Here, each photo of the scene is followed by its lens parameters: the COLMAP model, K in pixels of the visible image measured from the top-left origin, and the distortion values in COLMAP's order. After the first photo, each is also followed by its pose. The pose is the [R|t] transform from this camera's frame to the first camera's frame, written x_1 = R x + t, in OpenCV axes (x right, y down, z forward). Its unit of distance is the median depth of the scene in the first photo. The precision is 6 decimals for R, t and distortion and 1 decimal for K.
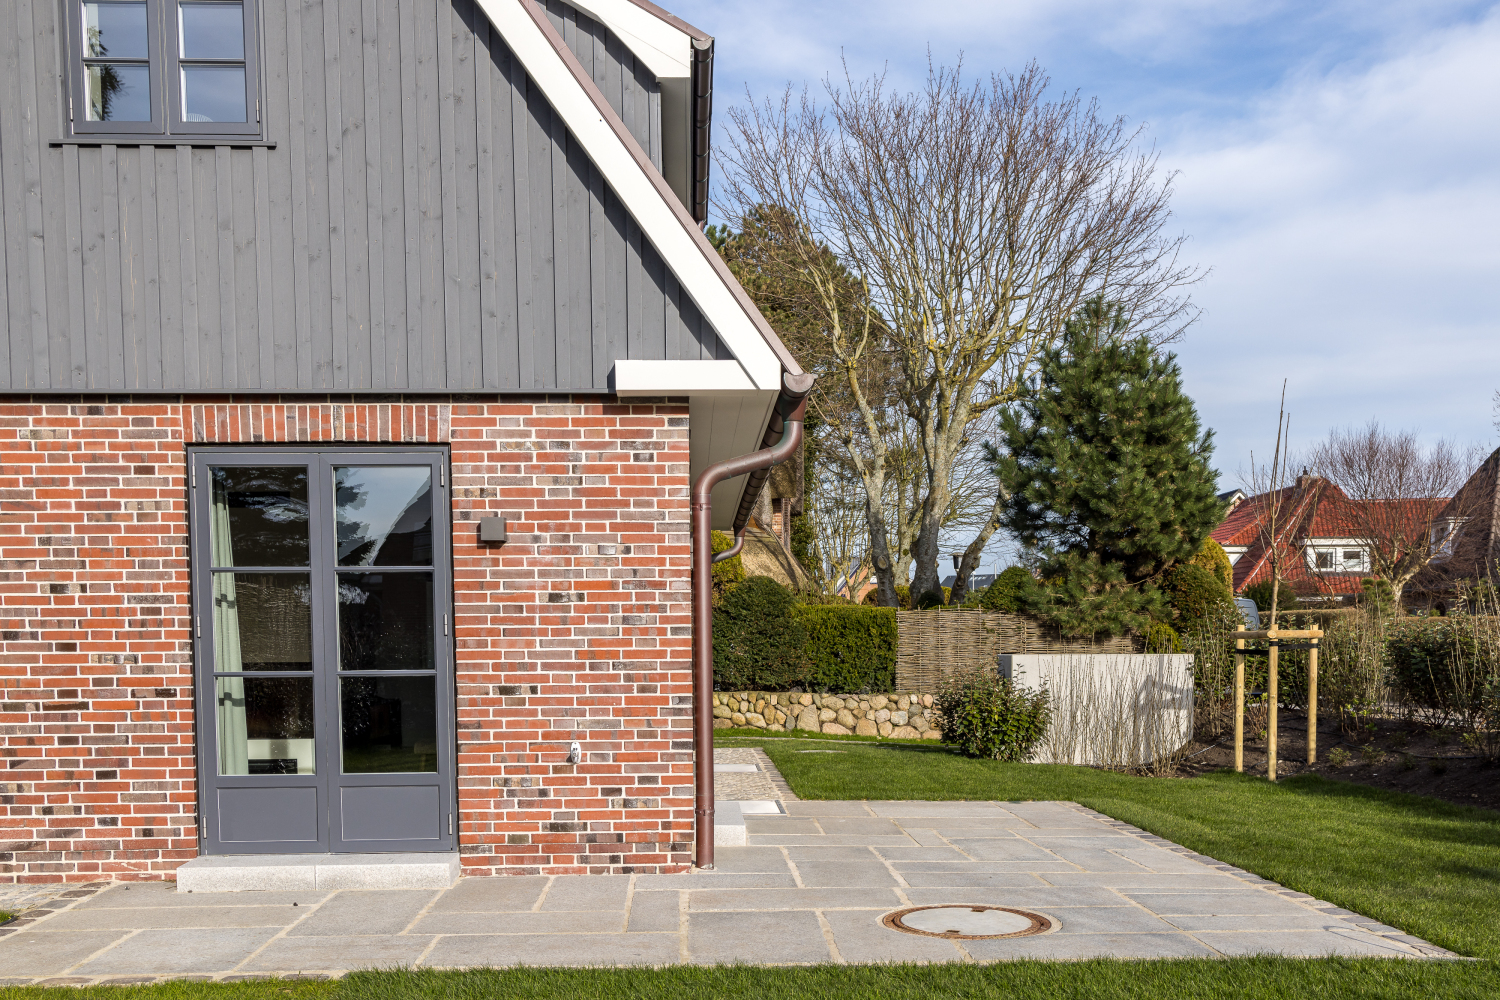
lens RADIAL K [[1574.1, 0, 751.3], [0, 1574.1, 564.6], [0, 0, 1]] dist [-0.005522, 0.012217]
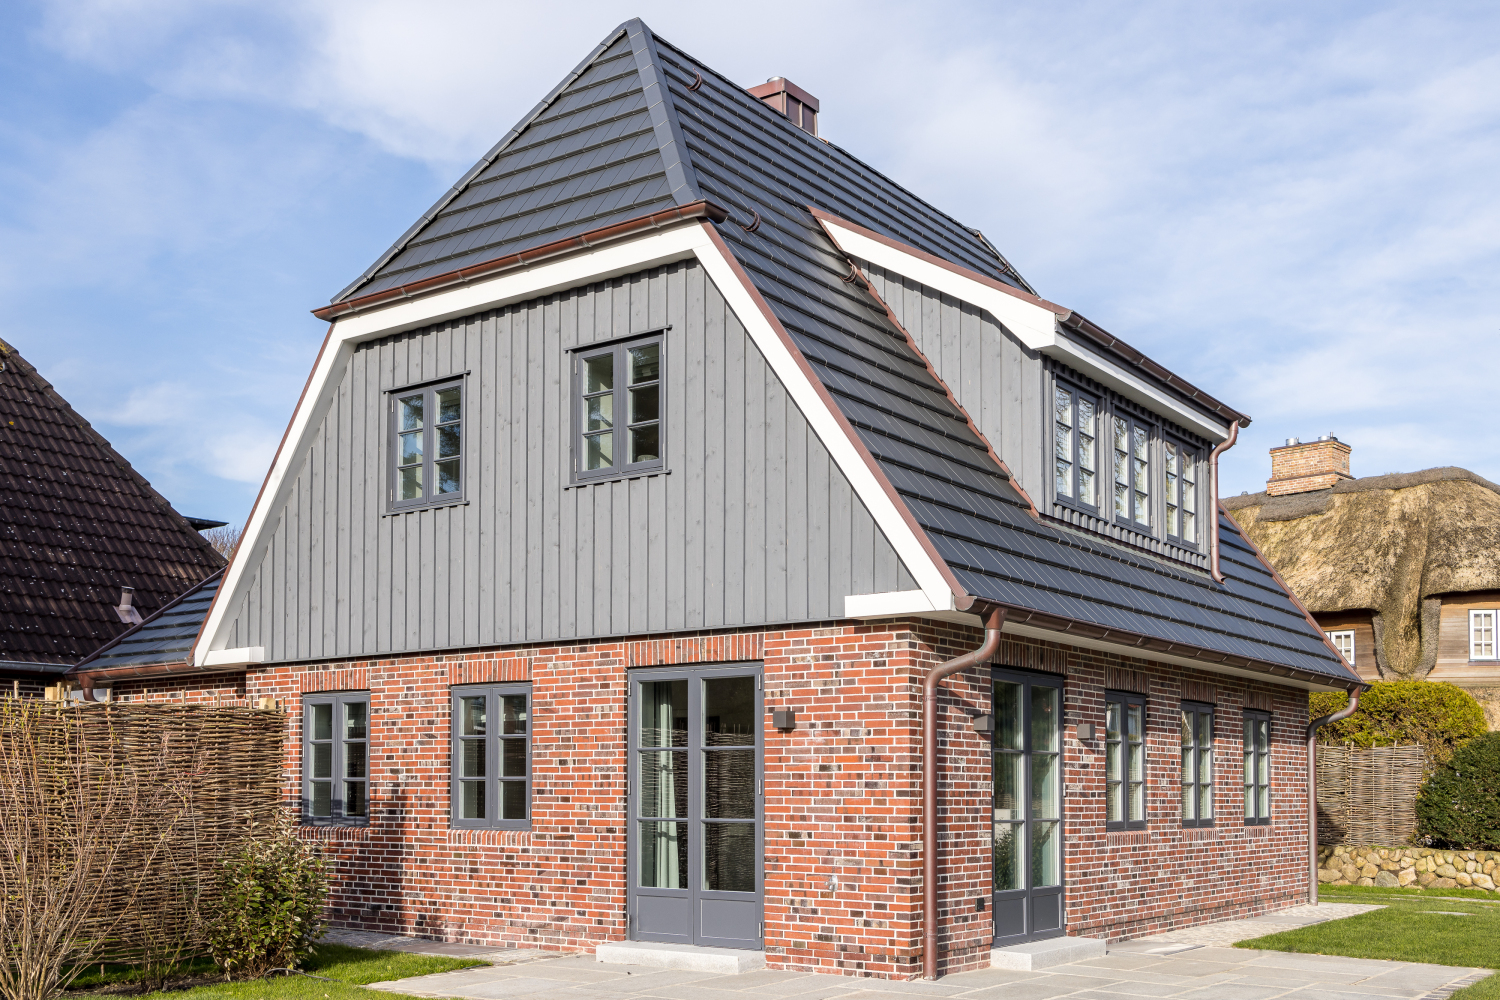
lens RADIAL K [[1502.1, 0, 750.0], [0, 1502.1, 500.0], [0, 0, 1]] dist [0.002173, 0.003920]
pose [[0.781000, -0.108446, -0.615044, 0.673962], [0.020680, 0.988759, -0.148080, -0.018216], [0.624189, 0.102931, 0.774463, -0.095491]]
